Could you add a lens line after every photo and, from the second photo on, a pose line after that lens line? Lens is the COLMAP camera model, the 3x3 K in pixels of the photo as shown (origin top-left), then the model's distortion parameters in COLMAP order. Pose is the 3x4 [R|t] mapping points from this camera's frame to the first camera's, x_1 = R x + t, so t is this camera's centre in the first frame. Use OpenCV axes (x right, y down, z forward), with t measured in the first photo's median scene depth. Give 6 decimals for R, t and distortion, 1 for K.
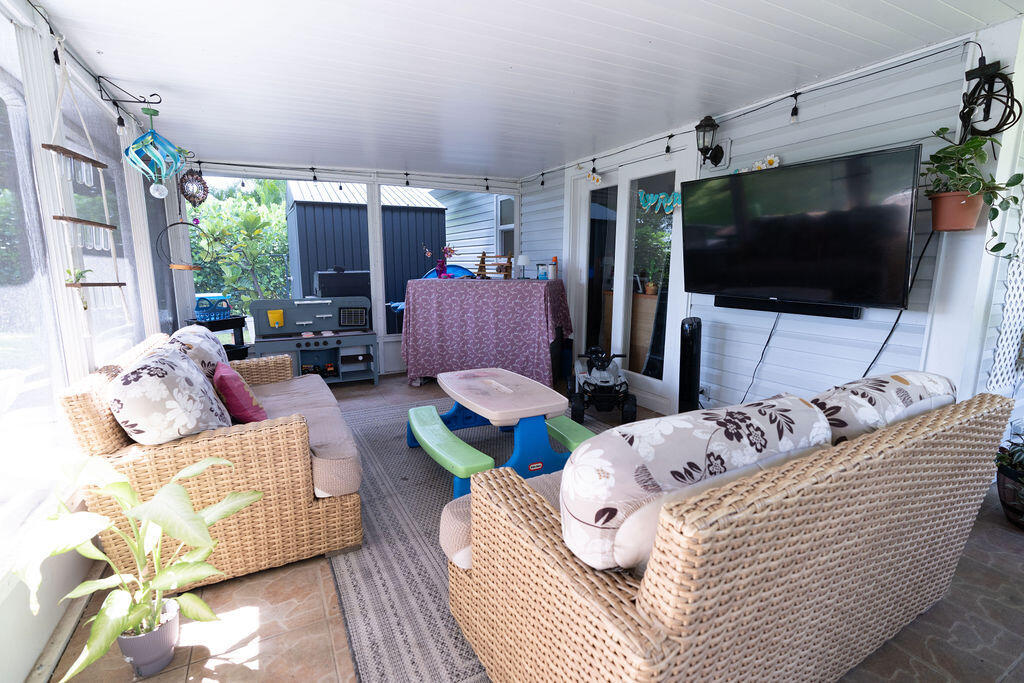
lens RADIAL K [[463.6, 0, 511.7], [0, 463.6, 339.1], [0, 0, 1]] dist [-0.001250, -0.001322]
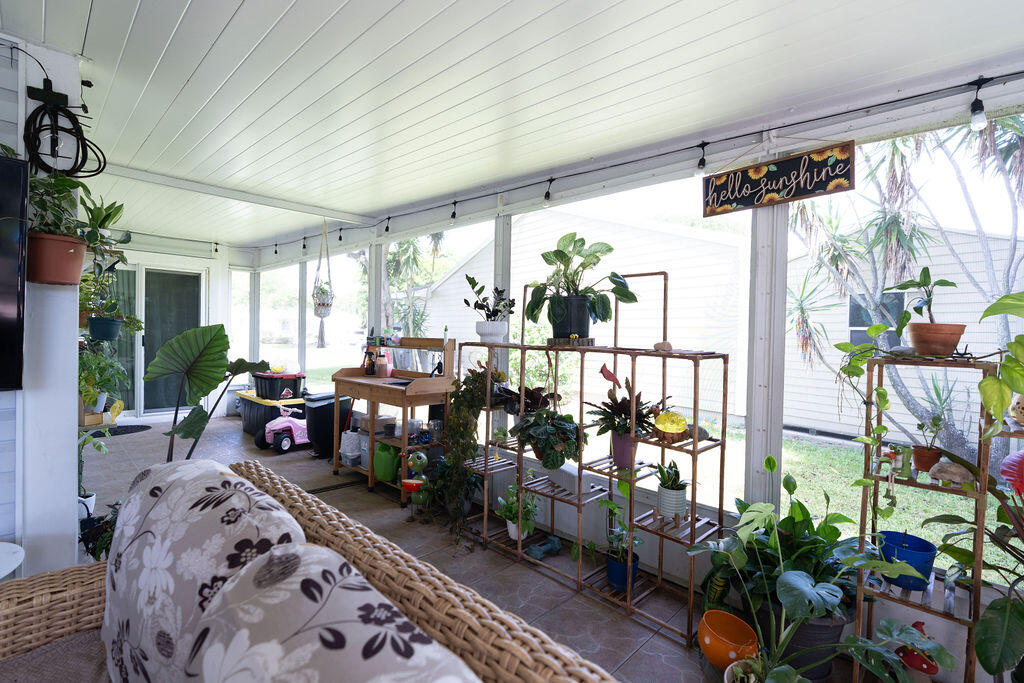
lens RADIAL K [[463.6, 0, 510.6], [0, 463.6, 337.0], [0, 0, 1]] dist [-0.001250, -0.001322]
pose [[-0.309788, -0.016537, 0.950662, -0.054778], [0.139607, 0.988221, 0.062683, -0.148603], [-0.940501, 0.152137, -0.303831, 0.895547]]
